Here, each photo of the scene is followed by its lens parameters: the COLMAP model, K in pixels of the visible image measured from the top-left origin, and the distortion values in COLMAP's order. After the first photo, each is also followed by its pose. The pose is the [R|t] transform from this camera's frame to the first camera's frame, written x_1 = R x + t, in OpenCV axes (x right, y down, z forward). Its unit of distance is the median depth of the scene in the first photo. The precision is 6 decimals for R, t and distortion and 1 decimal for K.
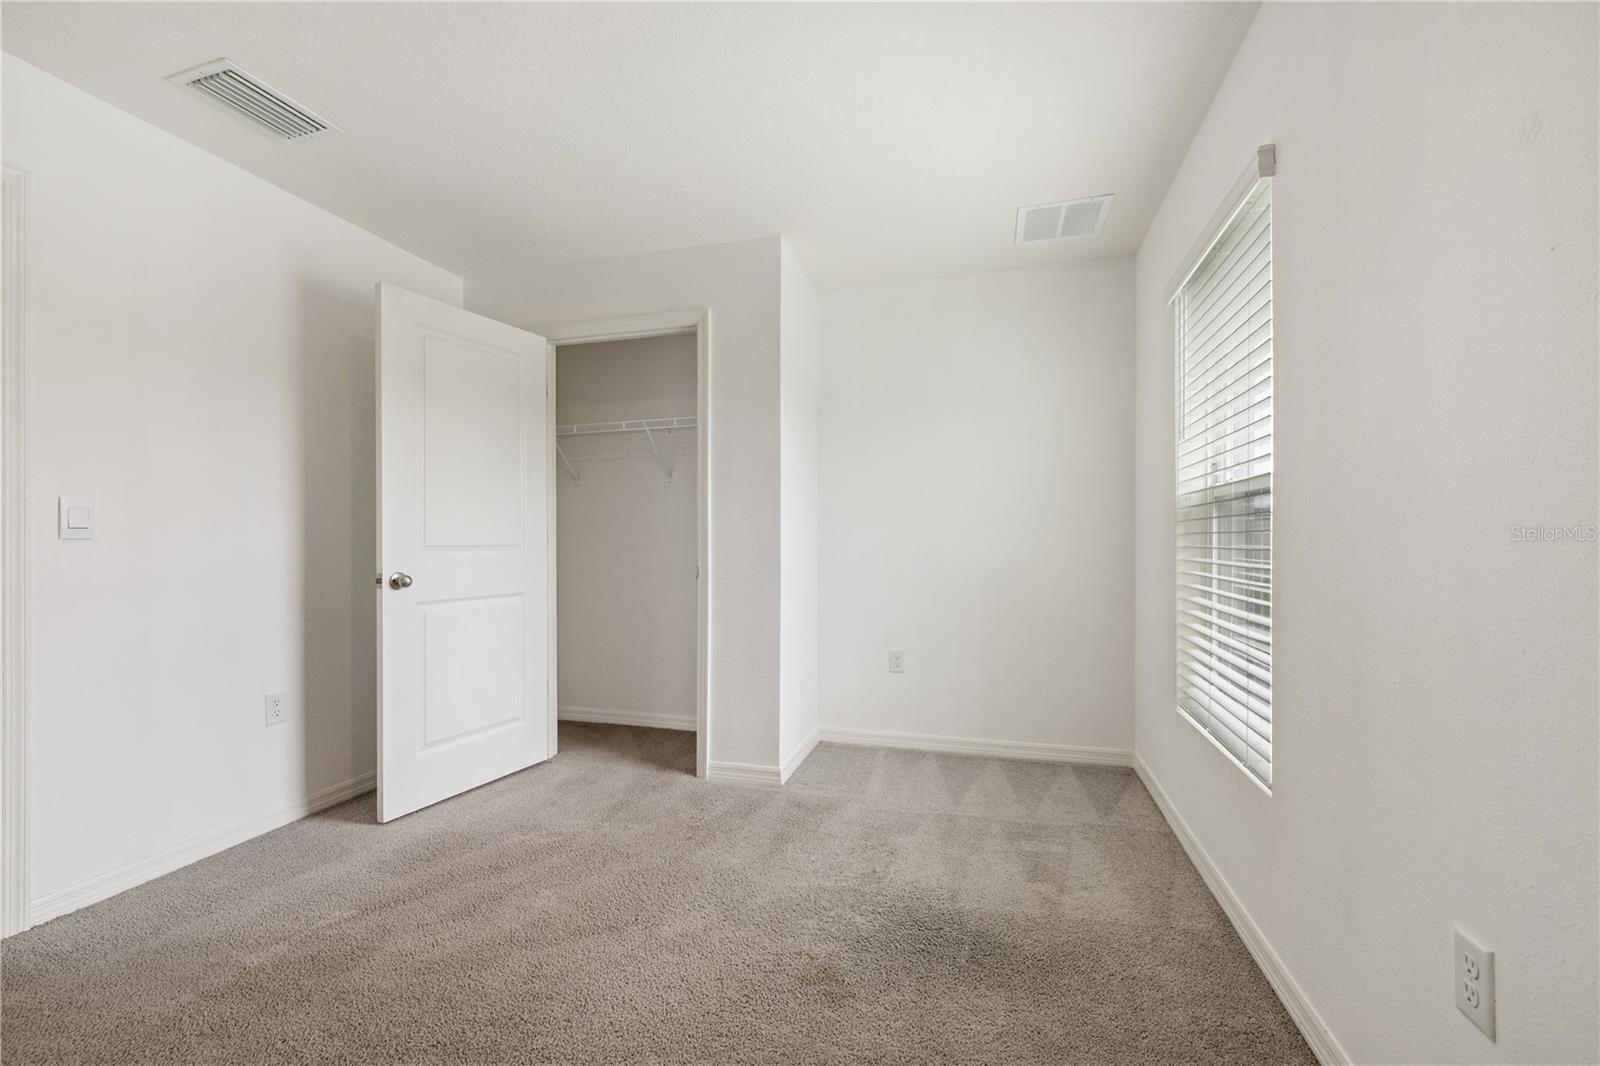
lens RADIAL K [[691.4, 0, 791.0], [0, 691.4, 532.5], [0, 0, 1]] dist [-0.003845, -0.000167]
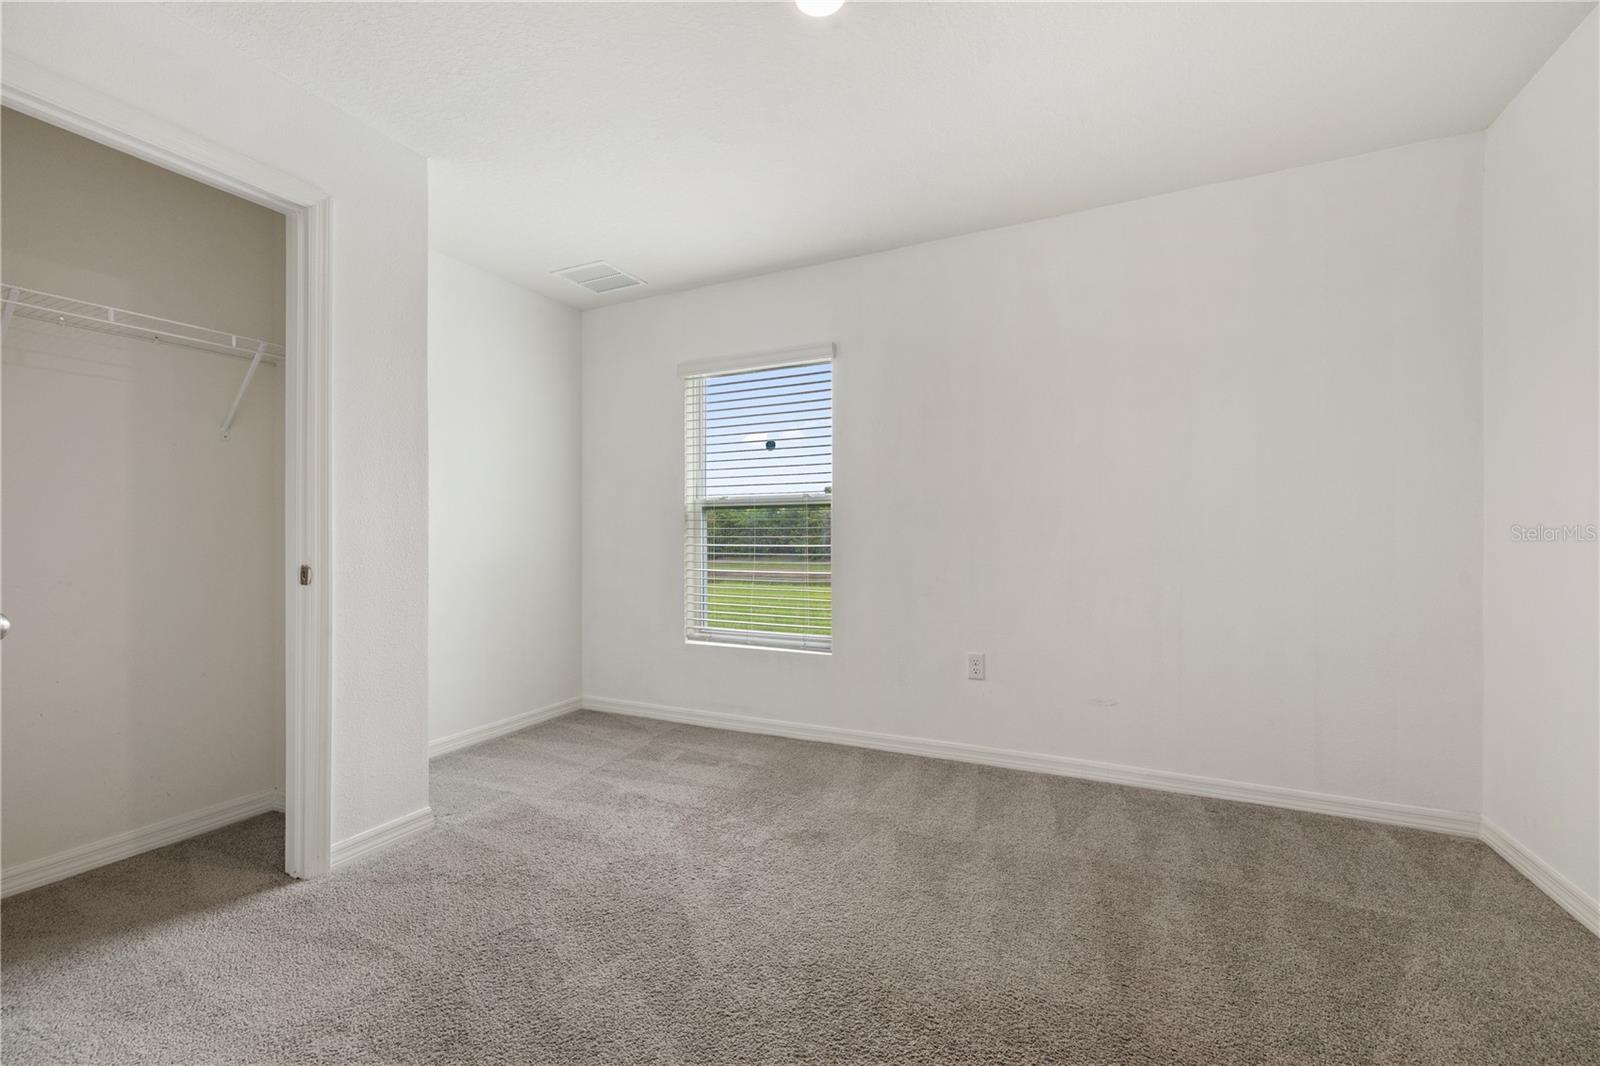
lens RADIAL K [[691.4, 0, 794.7], [0, 691.4, 535.3], [0, 0, 1]] dist [-0.003845, -0.000167]
pose [[0.137782, 0.002153, 0.990460, -0.906278], [-0.009324, 0.999956, -0.000876, 0.016883], [-0.990419, -0.009115, 0.137796, 0.540482]]
